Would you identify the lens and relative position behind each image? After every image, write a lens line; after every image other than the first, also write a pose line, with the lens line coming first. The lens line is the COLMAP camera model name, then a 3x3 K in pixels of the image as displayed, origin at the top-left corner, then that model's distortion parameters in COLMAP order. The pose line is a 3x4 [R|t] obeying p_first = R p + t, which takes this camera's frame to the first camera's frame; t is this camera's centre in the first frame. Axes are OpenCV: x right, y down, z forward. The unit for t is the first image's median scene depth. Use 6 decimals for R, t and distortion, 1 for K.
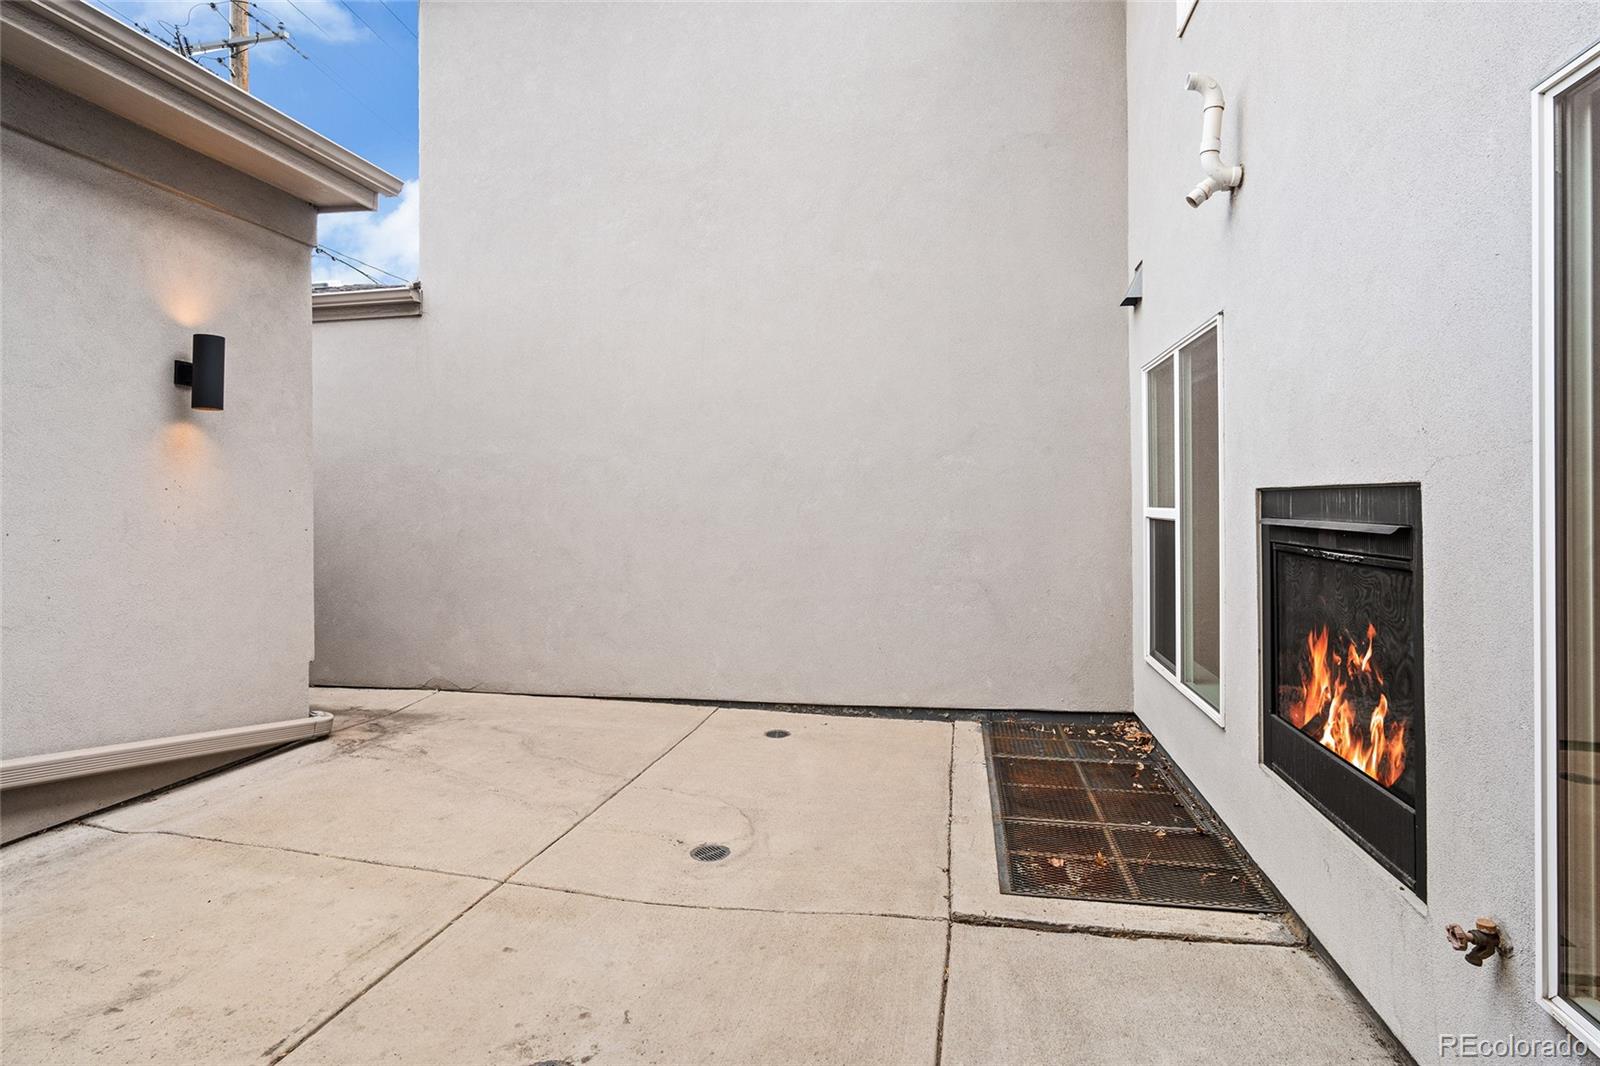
lens RADIAL K [[820.6, 0, 805.9], [0, 820.6, 517.6], [0, 0, 1]] dist [0.001449, 0.000057]
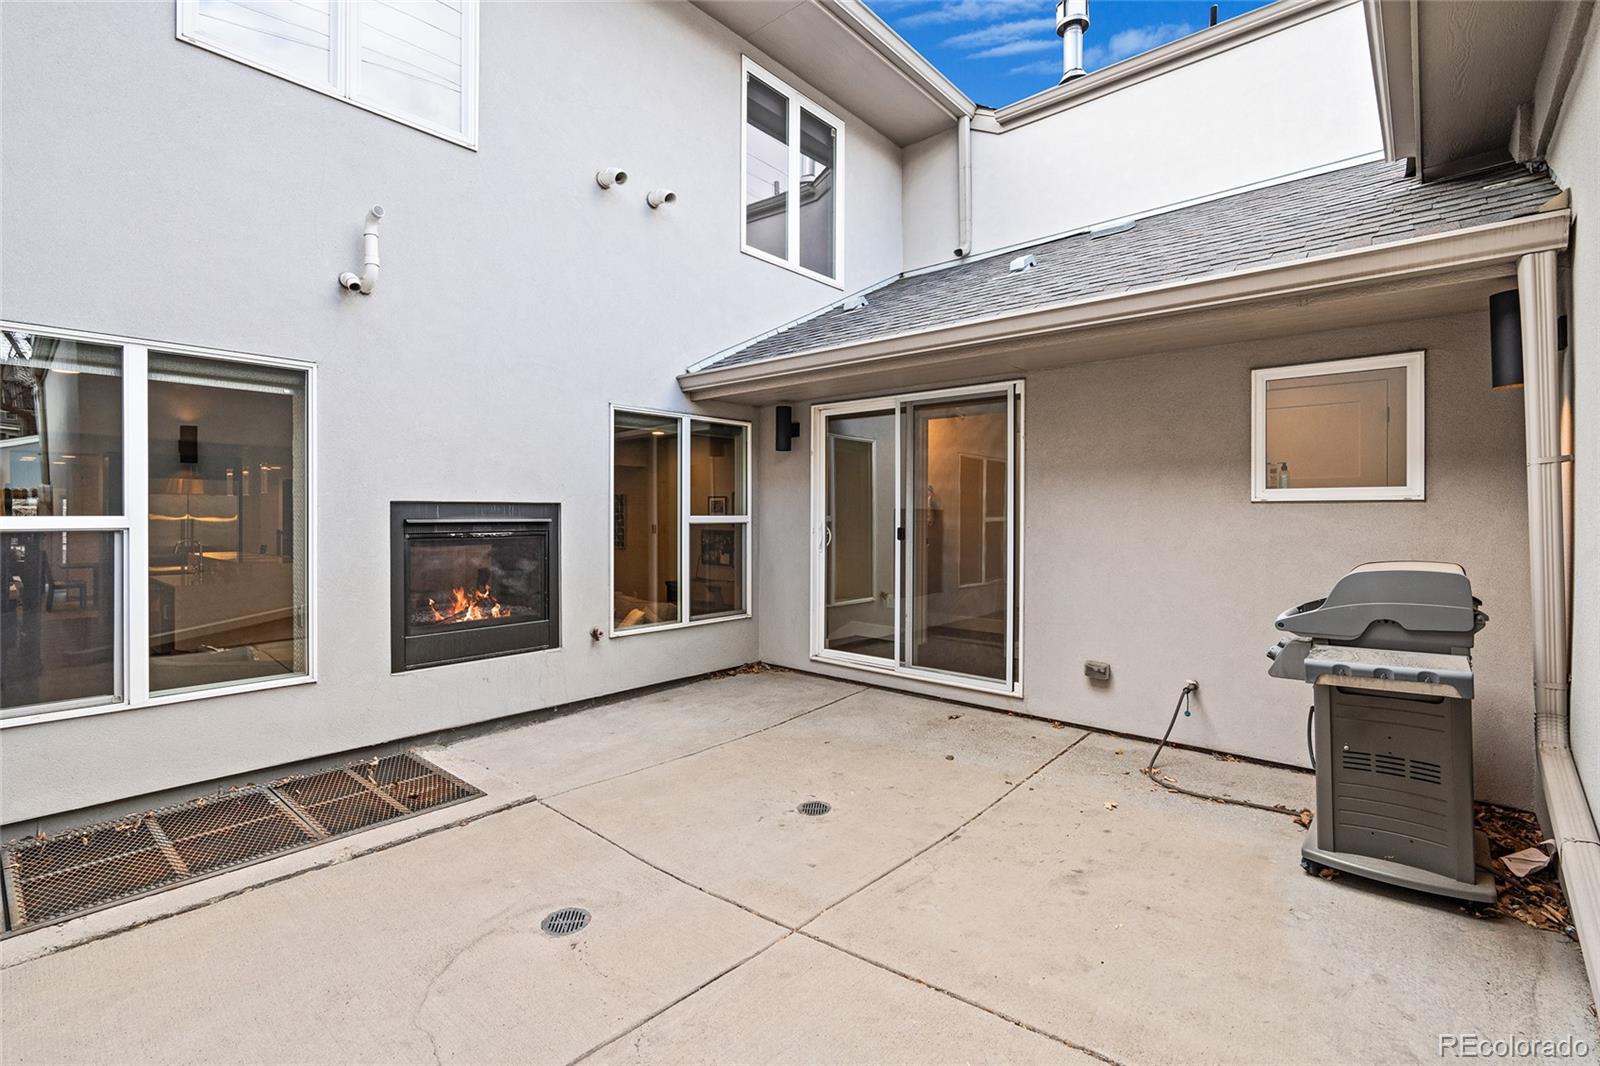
lens RADIAL K [[724.2, 0, 795.7], [0, 724.2, 512.1], [0, 0, 1]] dist [-0.007250, 0.001289]
pose [[-0.863508, 0.003743, 0.504322, -0.855145], [0.011982, 0.999842, 0.013095, -0.022871], [-0.504193, 0.017350, -0.863417, 1.861902]]
